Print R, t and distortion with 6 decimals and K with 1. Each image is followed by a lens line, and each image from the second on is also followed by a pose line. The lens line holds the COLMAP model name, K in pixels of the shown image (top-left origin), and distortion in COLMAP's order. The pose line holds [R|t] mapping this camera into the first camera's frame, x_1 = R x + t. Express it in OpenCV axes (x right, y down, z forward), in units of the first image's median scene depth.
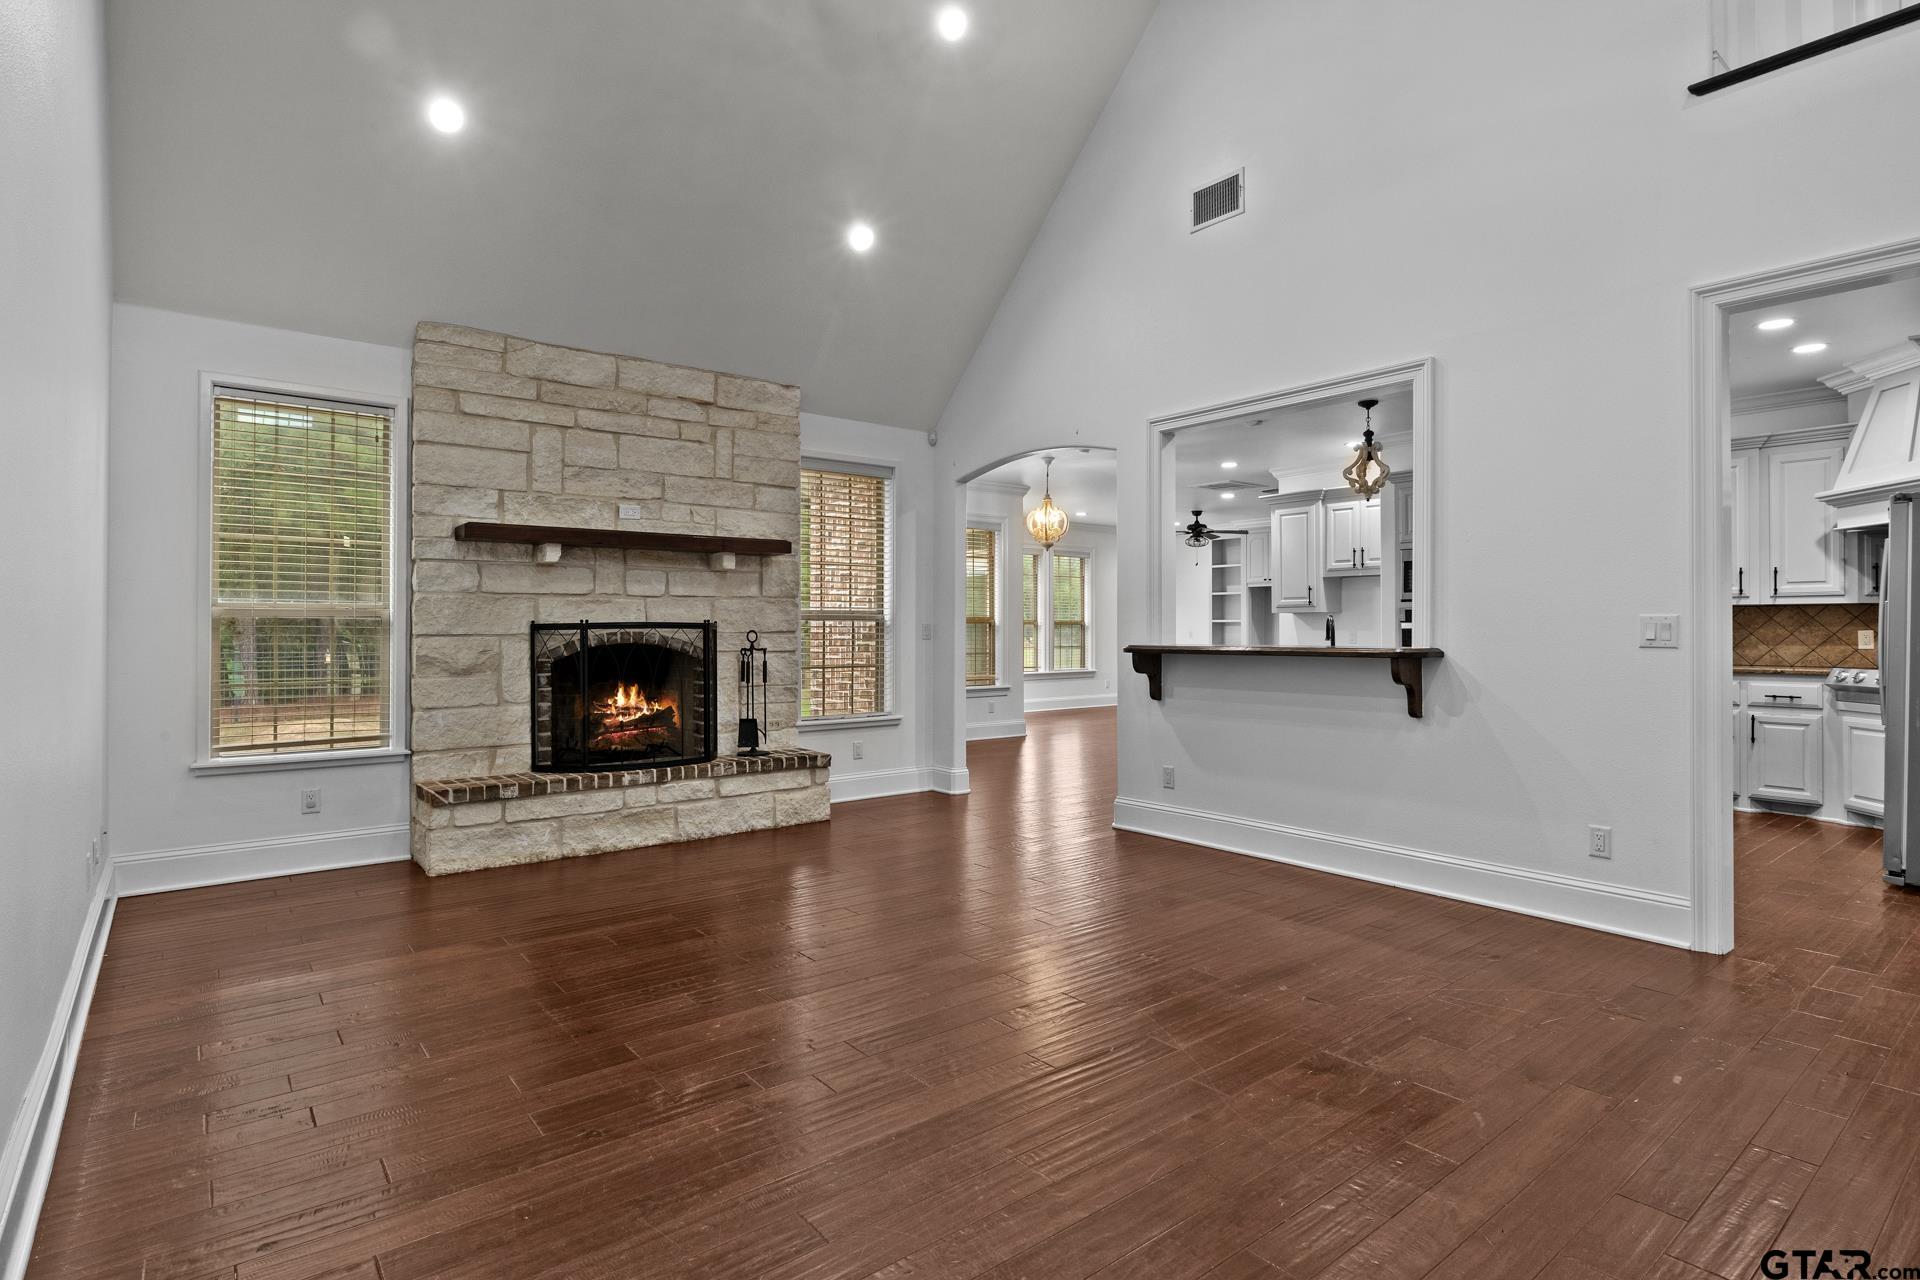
lens RADIAL K [[969.3, 0, 965.9], [0, 969.3, 617.2], [0, 0, 1]] dist [-0.005620, -0.001512]
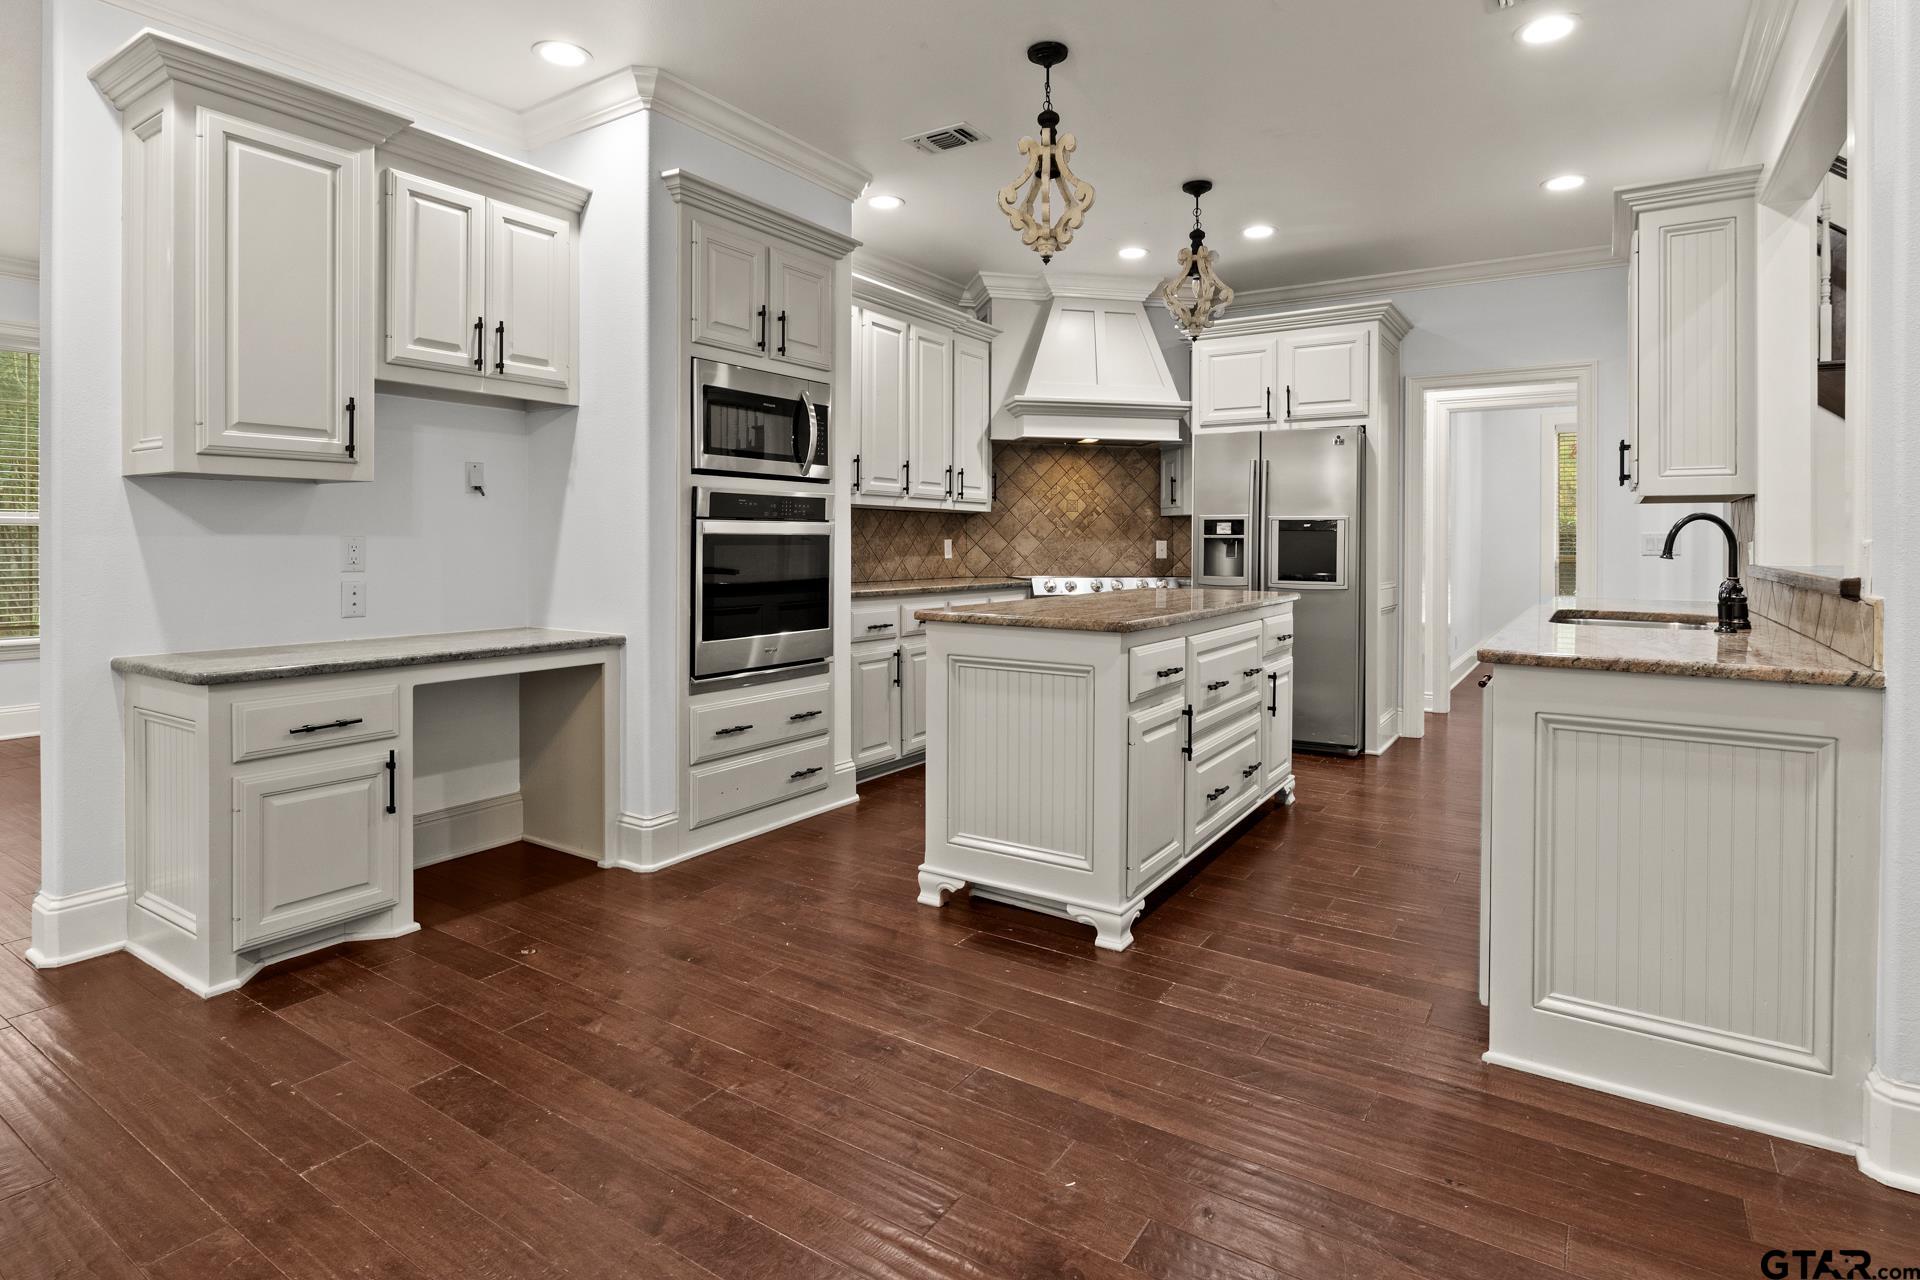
lens RADIAL K [[985.3, 0, 964.0], [0, 985.3, 549.0], [0, 0, 1]] dist [-0.001860, -0.002459]
pose [[-0.306864, -0.008412, 0.951716, -0.030242], [-0.015590, 0.999871, 0.003810, 0.019926], [-0.951626, -0.013668, -0.306956, 1.336806]]
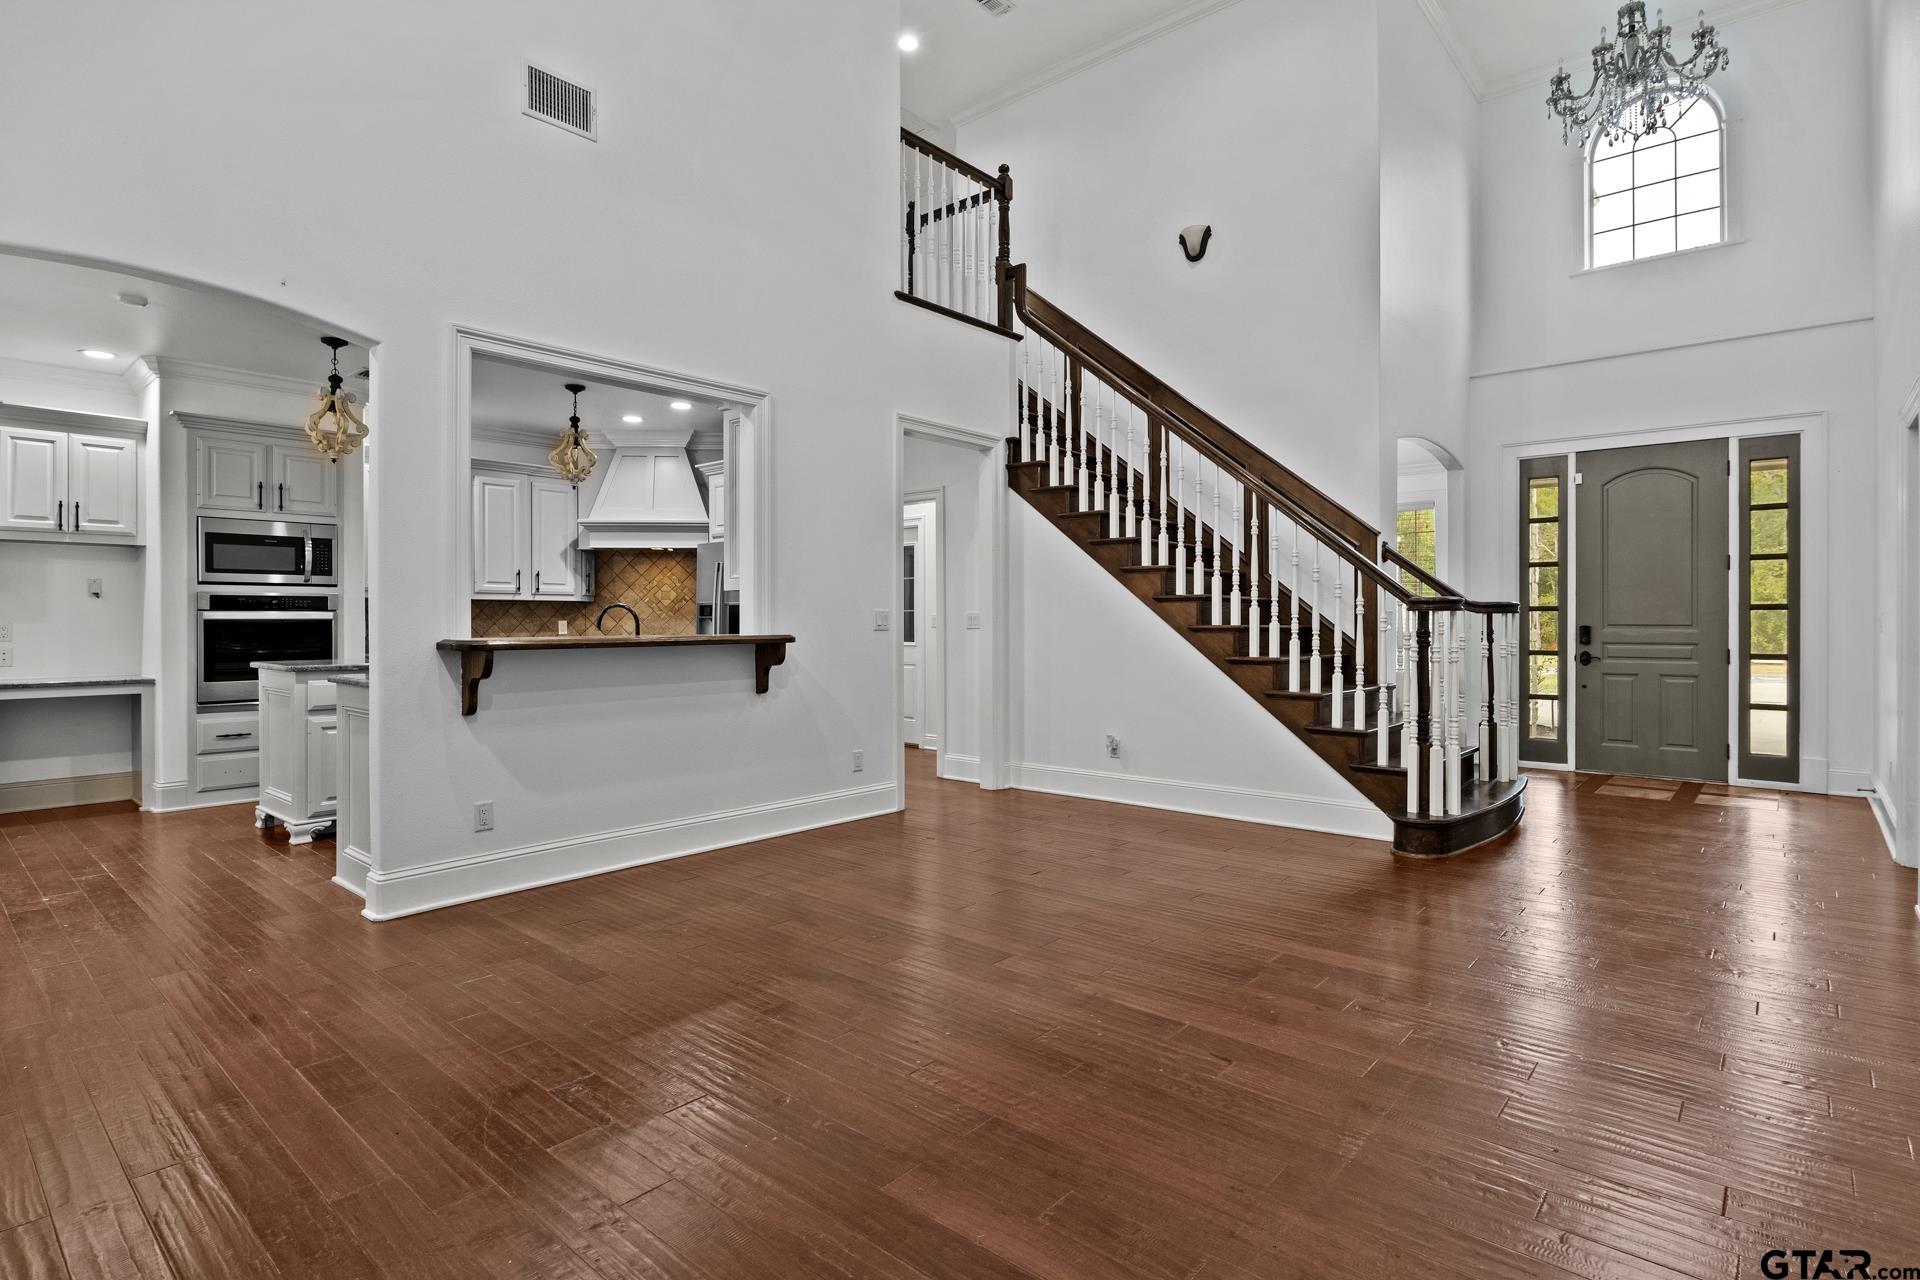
lens RADIAL K [[969.3, 0, 965.9], [0, 969.3, 617.2], [0, 0, 1]] dist [-0.005620, -0.001512]
pose [[-0.179024, 0.003870, 0.983837, -0.540359], [-0.010093, 0.999932, -0.005770, 0.010955], [-0.983793, -0.010963, -0.178973, 0.704783]]
